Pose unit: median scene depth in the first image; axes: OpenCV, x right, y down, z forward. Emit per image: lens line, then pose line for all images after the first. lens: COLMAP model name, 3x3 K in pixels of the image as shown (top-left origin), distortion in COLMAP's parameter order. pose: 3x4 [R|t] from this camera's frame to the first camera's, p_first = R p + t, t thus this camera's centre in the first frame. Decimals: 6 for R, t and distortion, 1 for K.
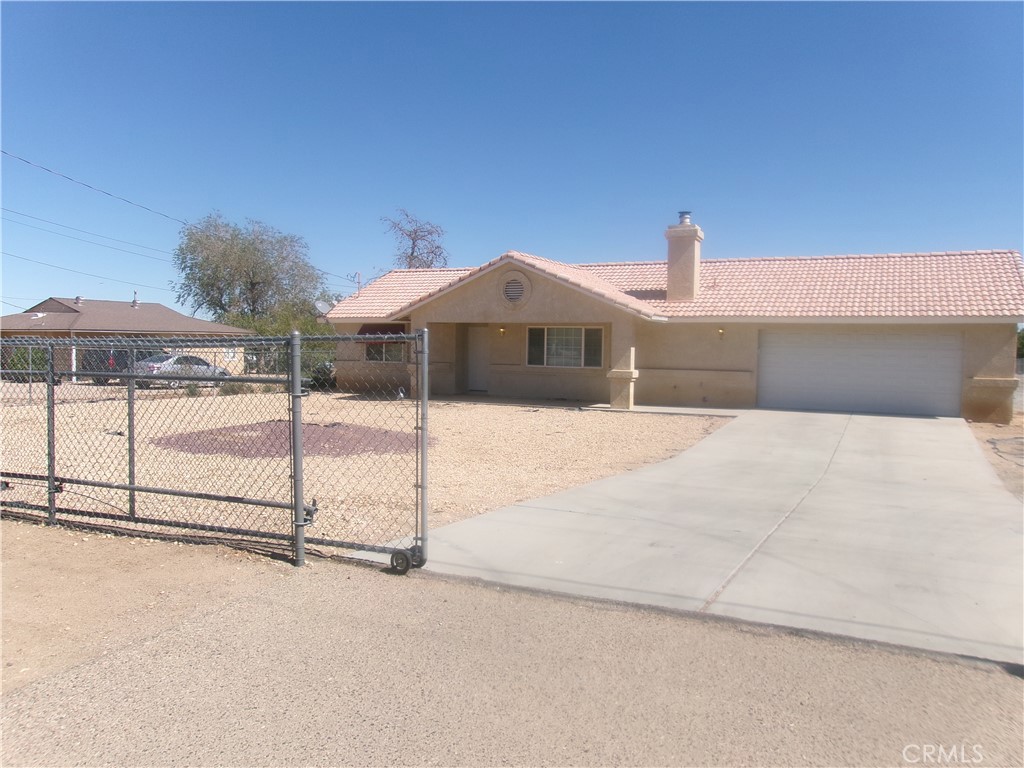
lens RADIAL K [[798.0, 0, 510.4], [0, 798.0, 383.1], [0, 0, 1]] dist [-0.024545, 0.051761]
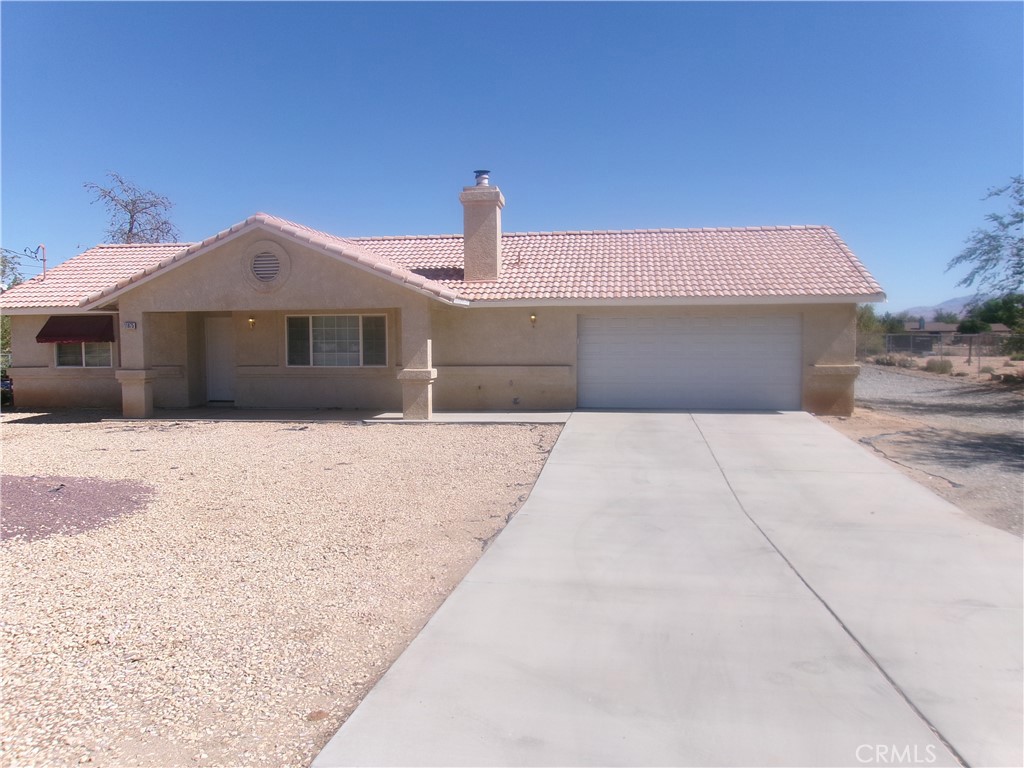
lens RADIAL K [[798.0, 0, 514.5], [0, 798.0, 384.8], [0, 0, 1]] dist [-0.024545, 0.051761]
pose [[0.952667, -0.040123, 0.301357, -0.003120], [0.036347, 0.999175, 0.018130, -0.011207], [-0.301836, -0.006318, 0.953339, 0.220959]]
